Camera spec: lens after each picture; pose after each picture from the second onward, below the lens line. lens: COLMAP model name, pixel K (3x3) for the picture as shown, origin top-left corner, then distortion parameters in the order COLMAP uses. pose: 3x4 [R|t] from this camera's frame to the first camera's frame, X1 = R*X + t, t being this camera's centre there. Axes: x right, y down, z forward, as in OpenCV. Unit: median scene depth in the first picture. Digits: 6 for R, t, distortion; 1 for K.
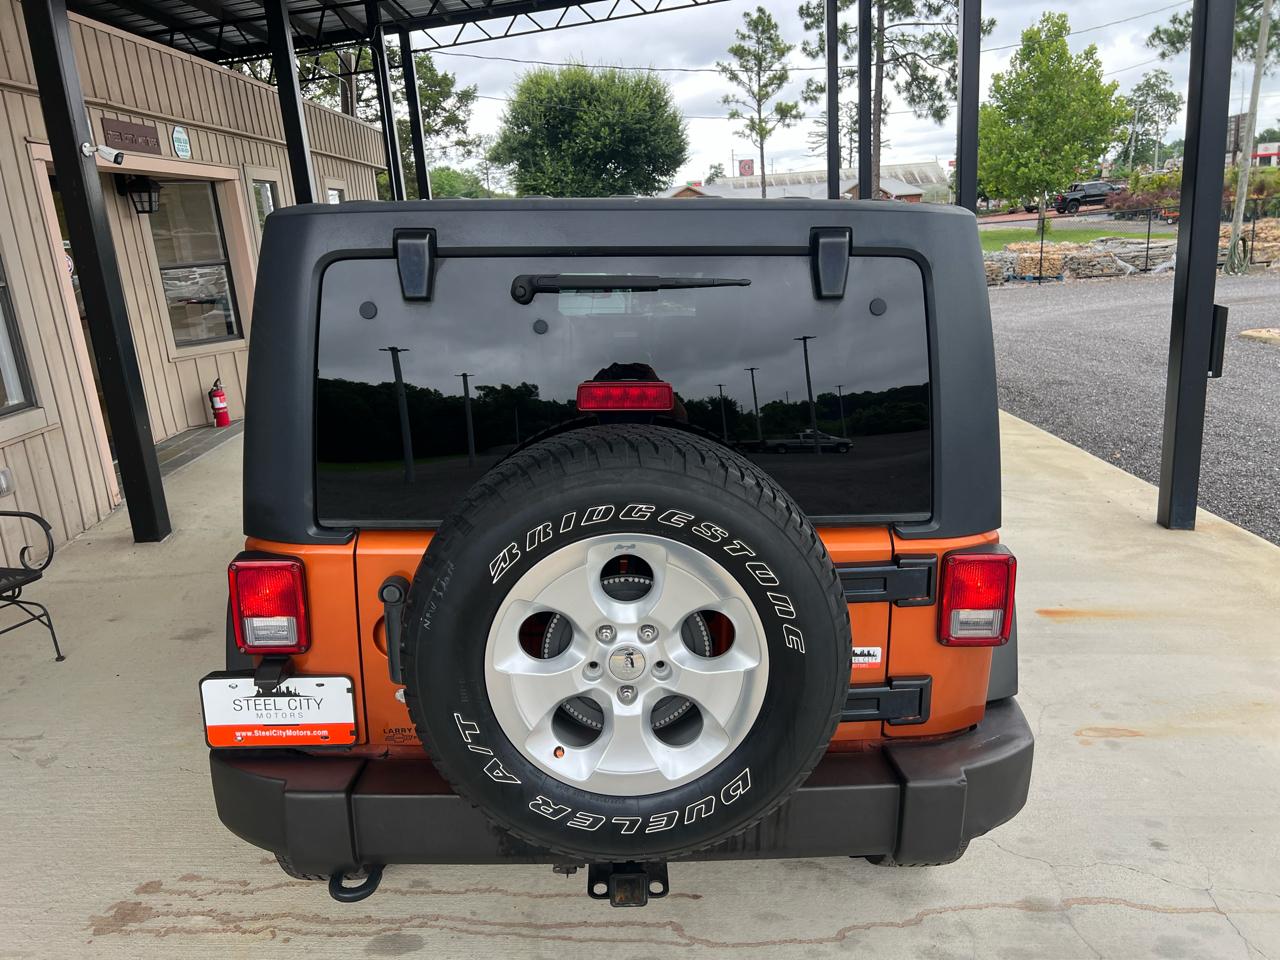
lens RADIAL K [[963.3, 0, 638.3], [0, 963.3, 481.6], [0, 0, 1]] dist [0.058556, -0.066019]
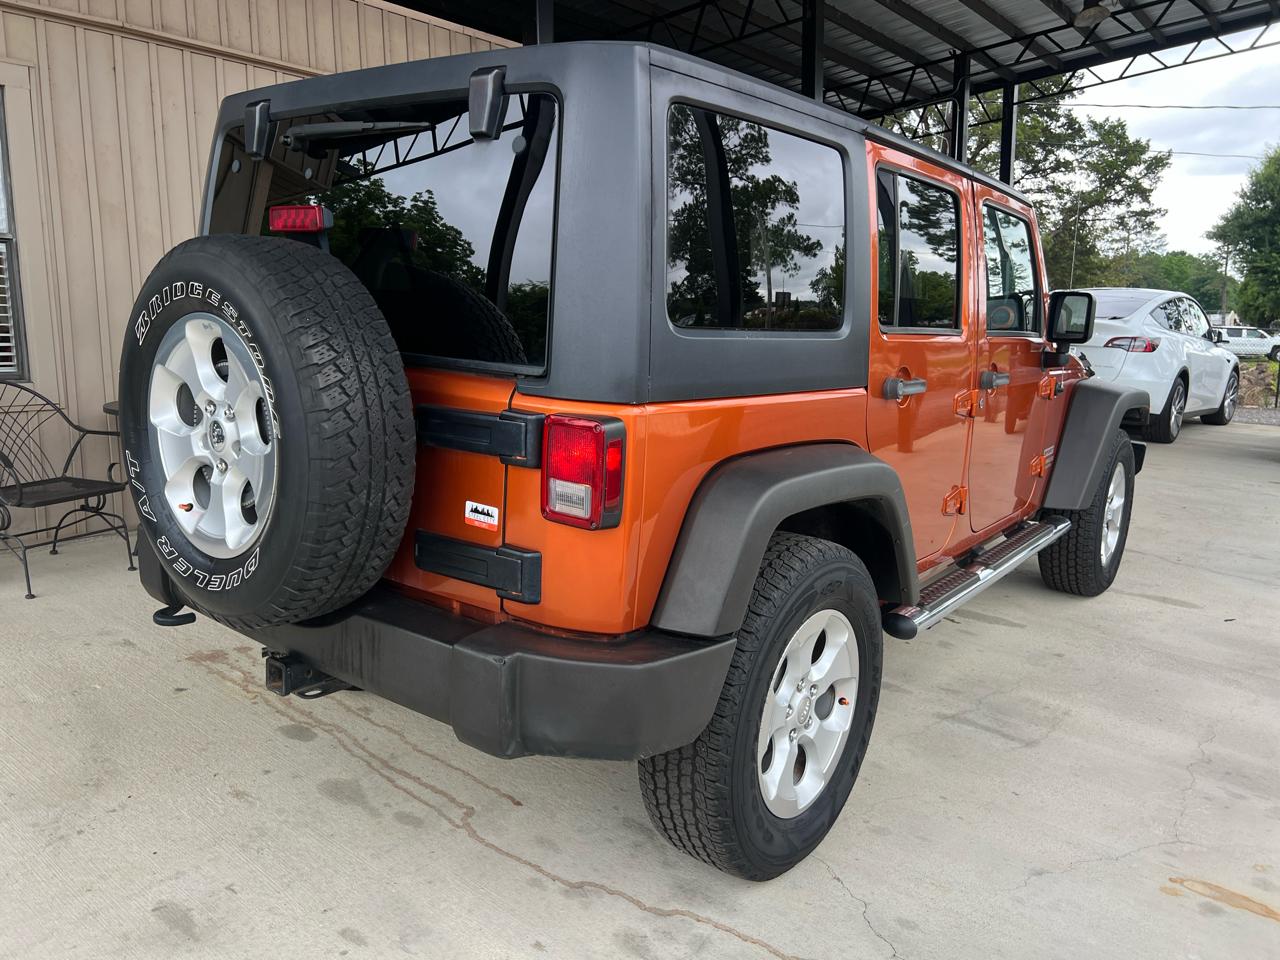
lens RADIAL K [[963.3, 0, 629.3], [0, 963.3, 467.9], [0, 0, 1]] dist [0.058556, -0.066019]
pose [[0.766582, 0.151108, -0.624114, 0.935333], [-0.209538, 0.977582, -0.020681, 0.125754], [0.606998, 0.146629, 0.781059, 0.342294]]
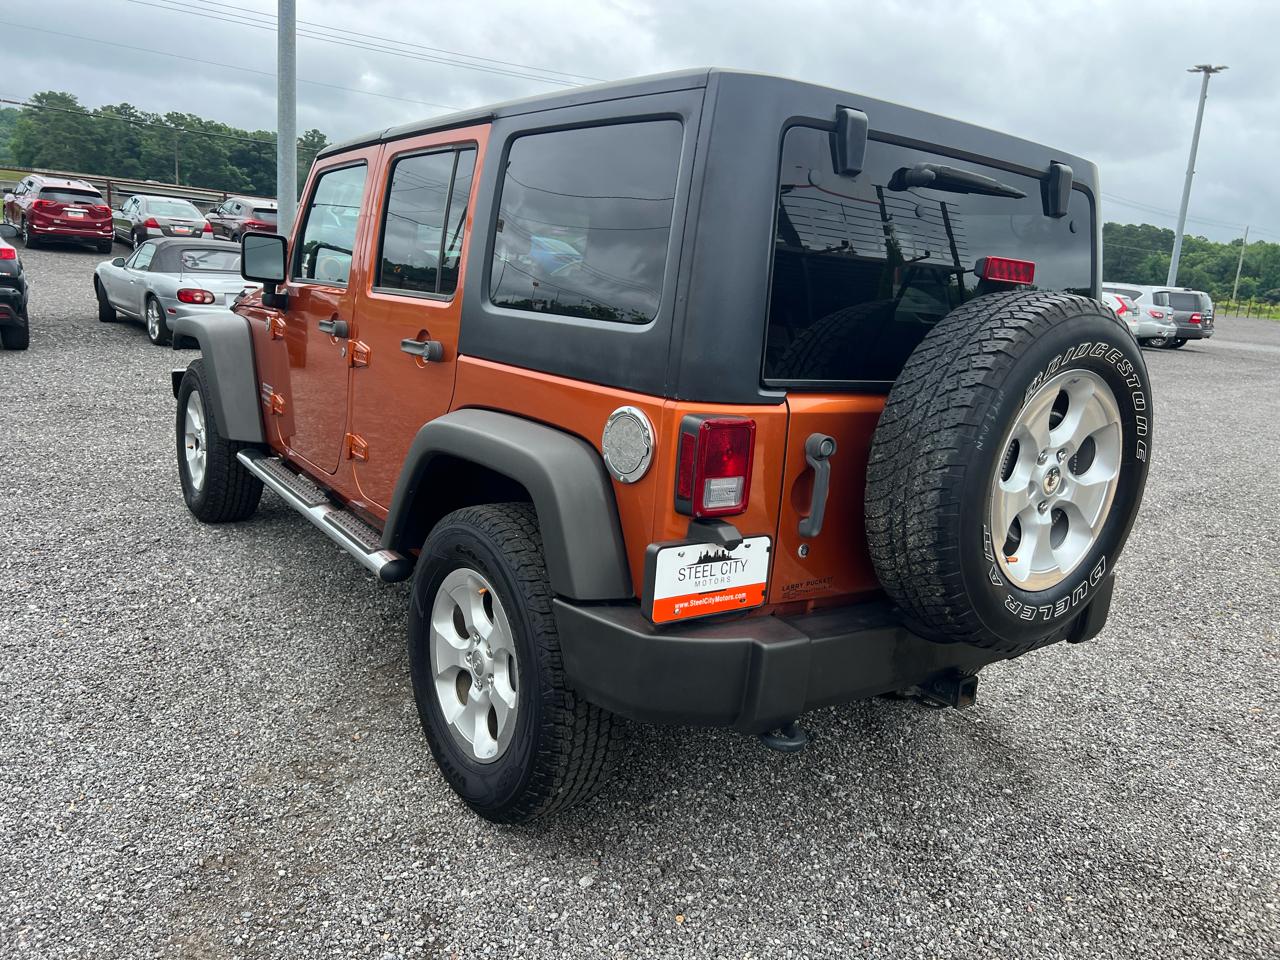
lens RADIAL K [[961.7, 0, 648.5], [0, 961.7, 480.5], [0, 0, 1]] dist [0.061784, -0.065007]
pose [[0.810146, -0.043617, 0.584604, -0.999055], [0.061649, 0.998038, -0.010971, 0.146289], [-0.582978, 0.044928, 0.811245, 0.244795]]
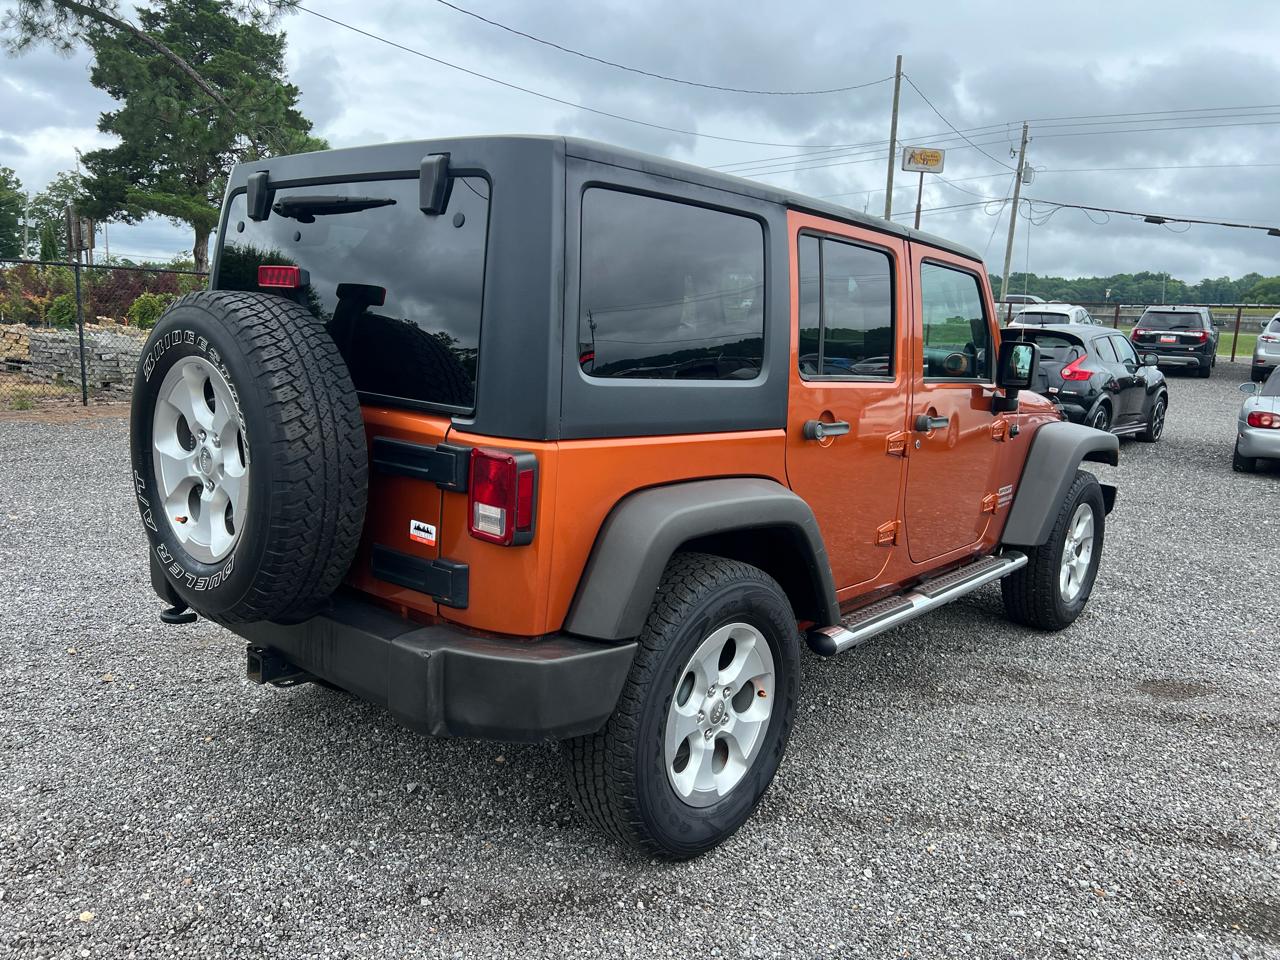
lens RADIAL K [[963.3, 0, 635.0], [0, 963.3, 485.7], [0, 0, 1]] dist [0.058556, -0.066019]
pose [[0.734307, 0.160647, -0.659535, 1.148349], [-0.233176, 0.972167, -0.022813, 0.097999], [0.637513, 0.170540, 0.751328, 0.310027]]
